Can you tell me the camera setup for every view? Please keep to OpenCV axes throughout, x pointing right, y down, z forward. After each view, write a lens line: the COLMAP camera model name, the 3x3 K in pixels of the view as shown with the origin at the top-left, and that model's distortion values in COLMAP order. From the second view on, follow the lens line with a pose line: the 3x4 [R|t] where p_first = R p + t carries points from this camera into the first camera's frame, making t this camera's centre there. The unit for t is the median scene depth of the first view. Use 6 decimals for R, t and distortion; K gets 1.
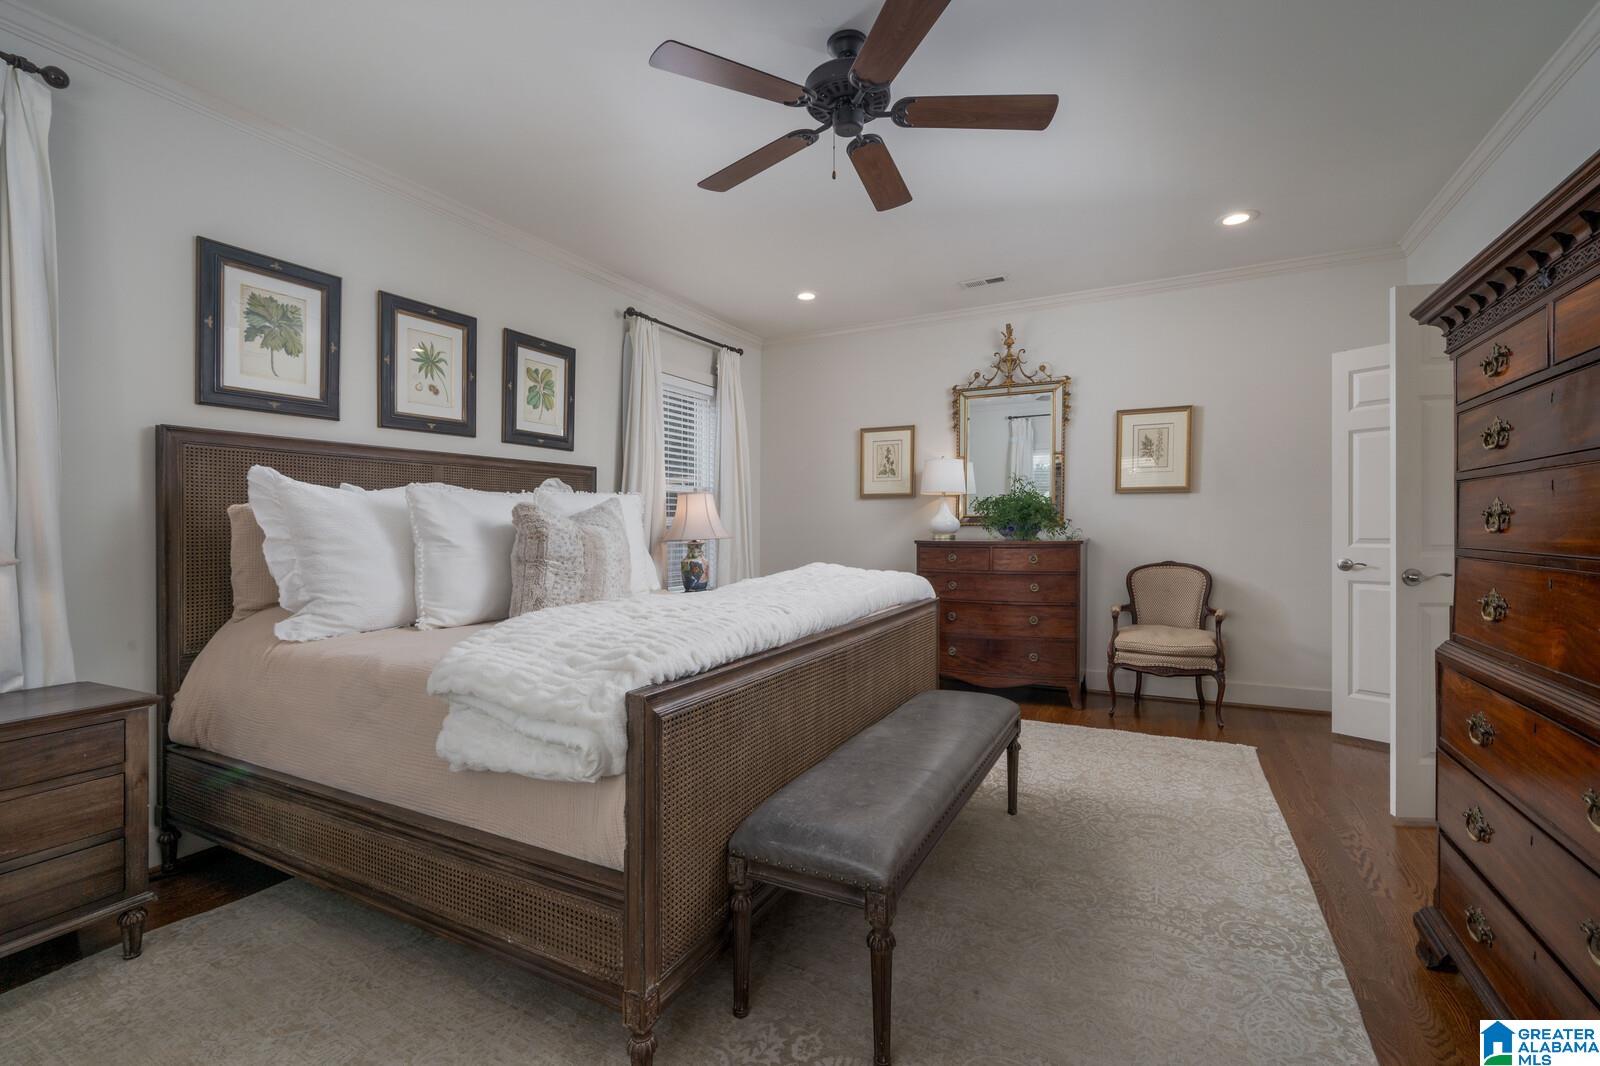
lens RADIAL K [[711.8, 0, 806.8], [0, 711.8, 515.2], [0, 0, 1]] dist [0.000642, -0.000079]
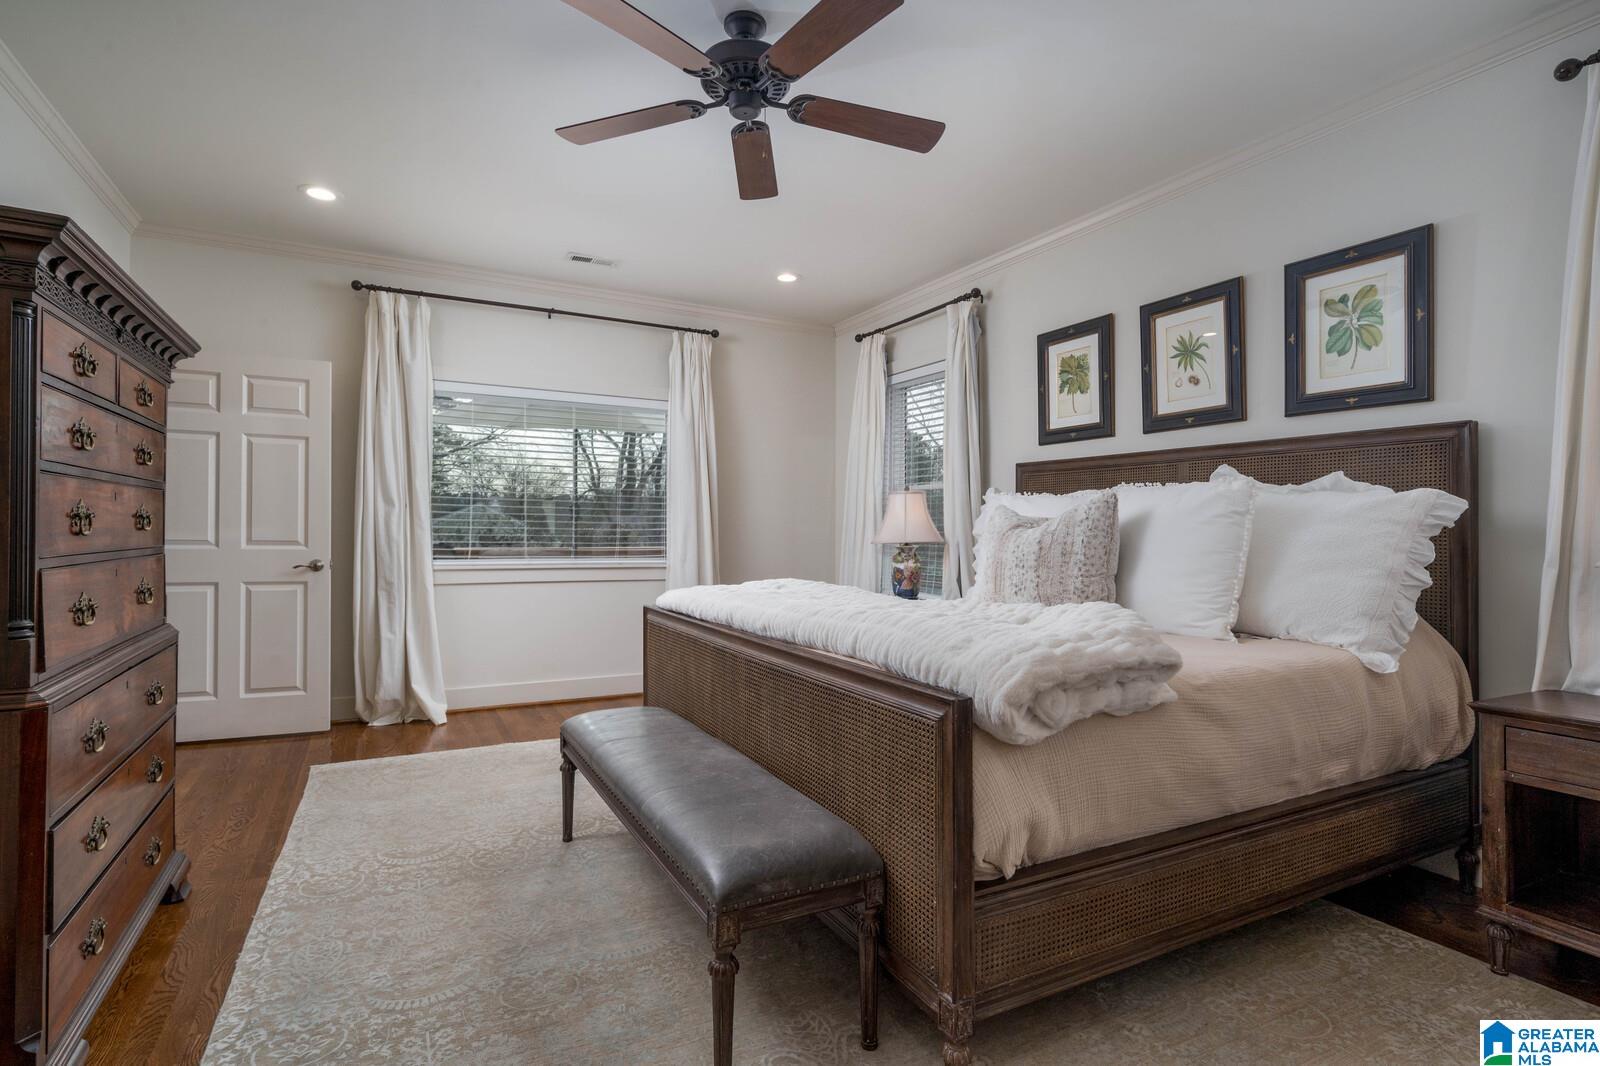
lens RADIAL K [[814.5, 0, 800.0], [0, 814.5, 516.1], [0, 0, 1]] dist [-0.001078, 0.000828]
pose [[-0.583235, -0.009955, -0.812243, 0.635842], [0.008076, 0.999804, -0.018053, 0.014891], [0.812264, -0.017088, -0.583040, 1.205627]]
